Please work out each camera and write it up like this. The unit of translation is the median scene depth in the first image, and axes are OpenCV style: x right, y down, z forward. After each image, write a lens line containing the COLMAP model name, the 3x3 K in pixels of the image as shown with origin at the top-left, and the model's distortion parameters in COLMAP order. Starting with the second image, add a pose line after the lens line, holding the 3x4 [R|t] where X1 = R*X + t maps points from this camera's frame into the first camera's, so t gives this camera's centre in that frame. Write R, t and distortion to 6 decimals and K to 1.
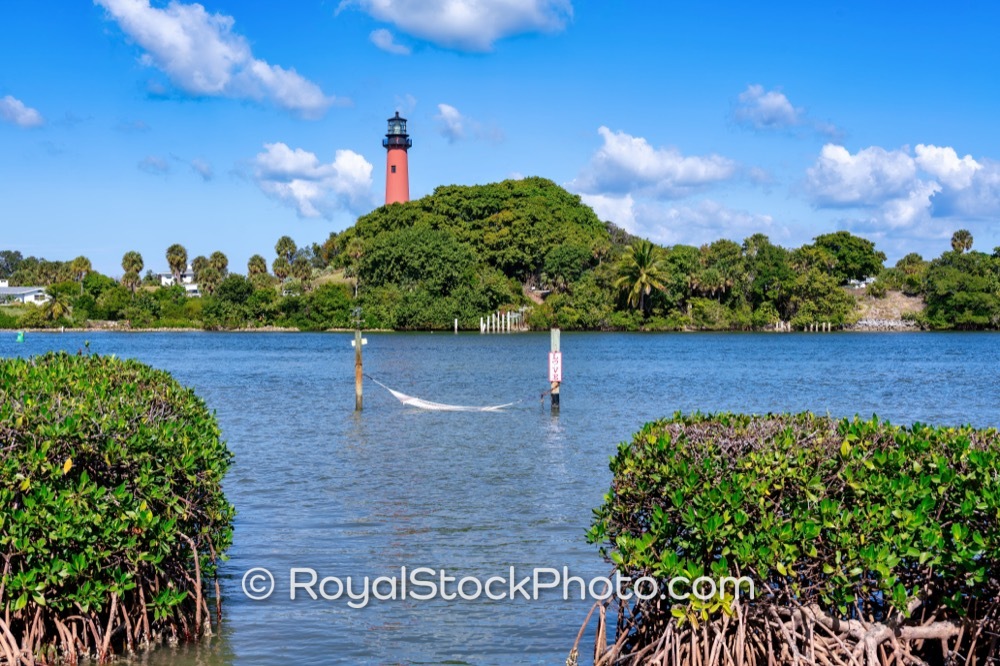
lens RADIAL K [[1375.2, 0, 497.2], [0, 1375.2, 327.3], [0, 0, 1]] dist [0.011089, -0.026558]
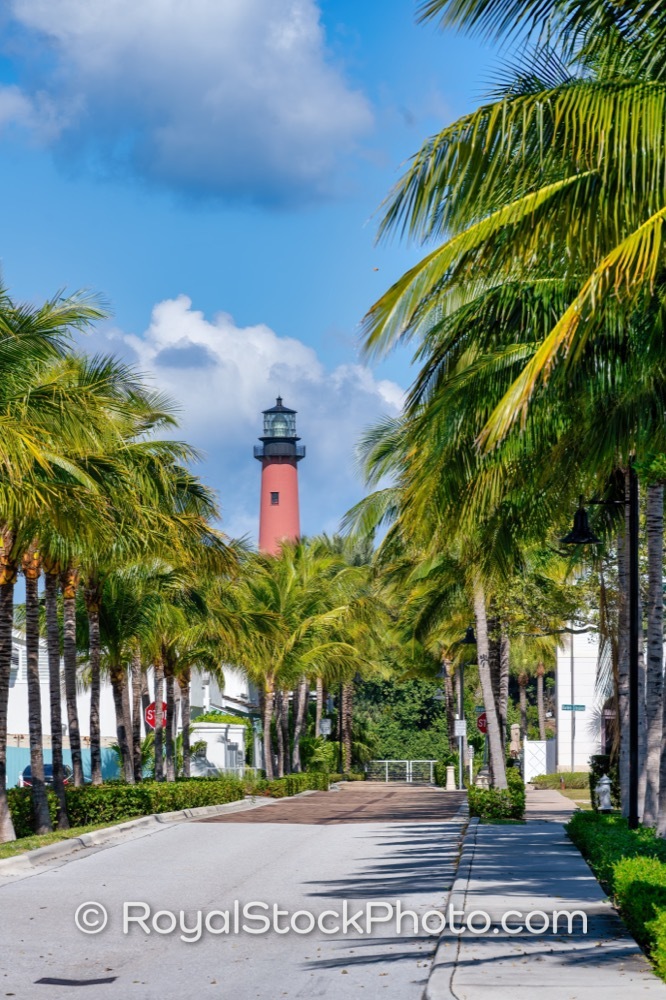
lens RADIAL K [[4127.7, 0, 333.0], [0, 4127.7, 500.0], [0, 0, 1]] dist [0.135497, -2.131579]
pose [[0.999455, 0.001266, 0.032978, -0.144787], [0.000979, 0.997686, -0.067977, 0.001822], [-0.032988, 0.067972, 0.997142, -0.943408]]
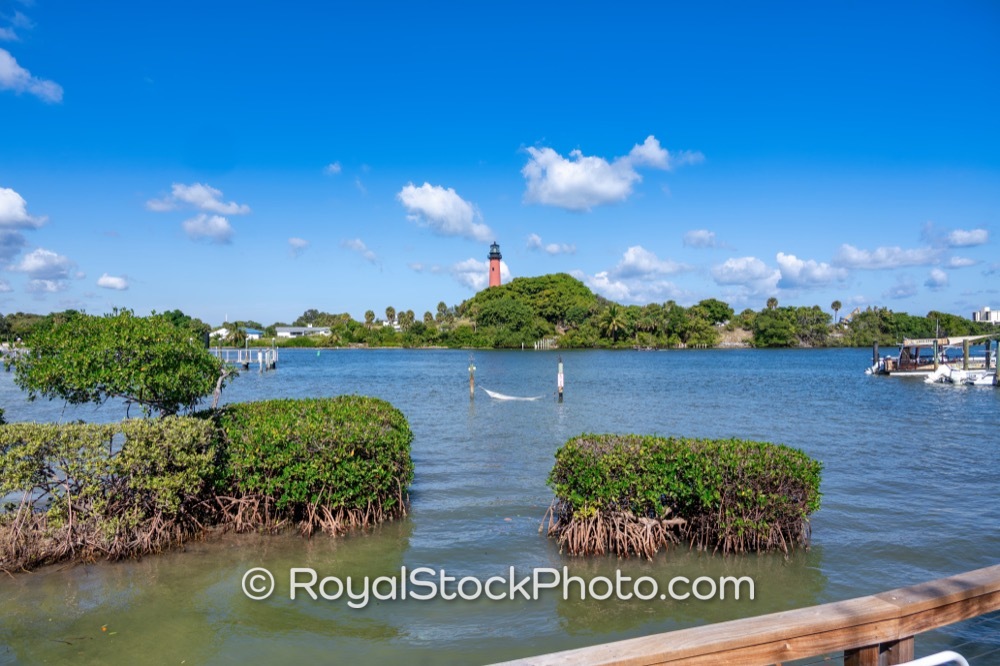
lens RADIAL K [[670.3, 0, 500.0], [0, 670.3, 333.0], [0, 0, 1]] dist [-0.006461, 0.001729]
pose [[0.997780, -0.003257, -0.066511, 0.002606], [0.002258, 0.999884, -0.015085, -0.004746], [0.066552, 0.014901, 0.997672, -0.011998]]
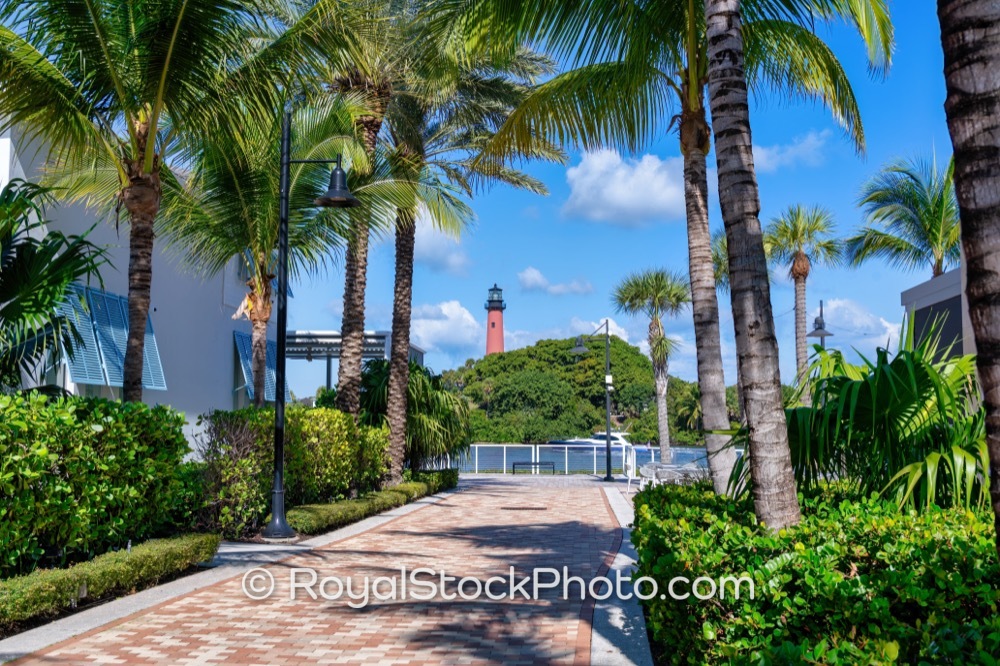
lens RADIAL K [[1118.2, 0, 500.0], [0, 1118.2, 333.0], [0, 0, 1]] dist [0.004900, 0.011818]
pose [[0.999961, 0.006165, 0.006392, -0.101863], [-0.005546, 0.995679, -0.092700, -0.004333], [-0.006936, 0.092661, 0.995674, -0.156656]]
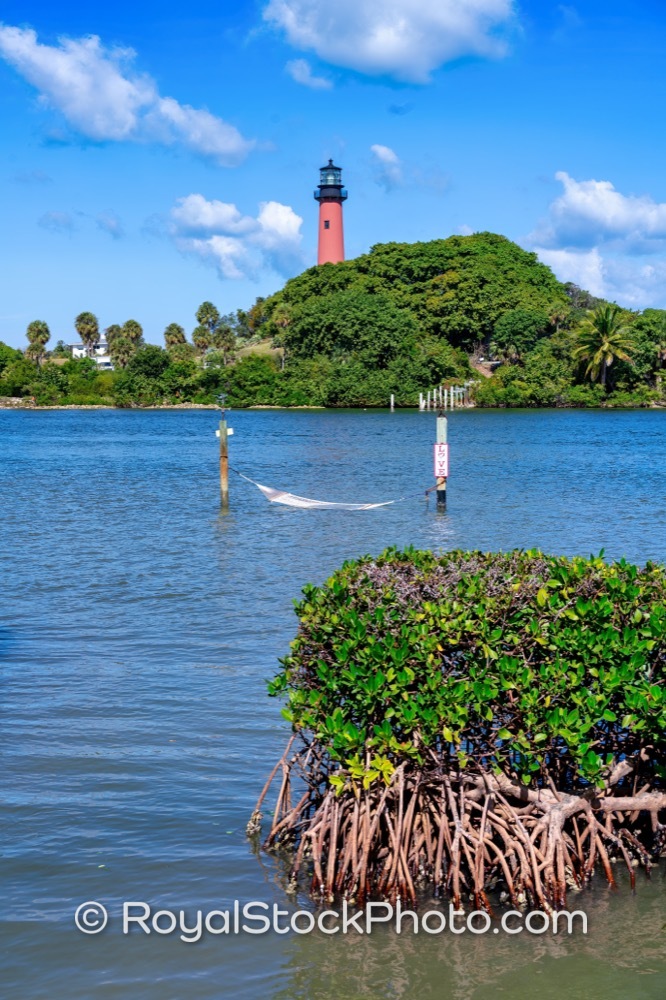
lens RADIAL K [[1533.8, 0, 334.1], [0, 1533.8, 516.3], [0, 0, 1]] dist [0.013589, 0.038737]
pose [[0.997088, 0.003319, -0.076190, 0.007526], [0.002369, 0.997223, 0.074440, -0.001419], [0.076225, -0.074403, 0.994311, 0.000668]]
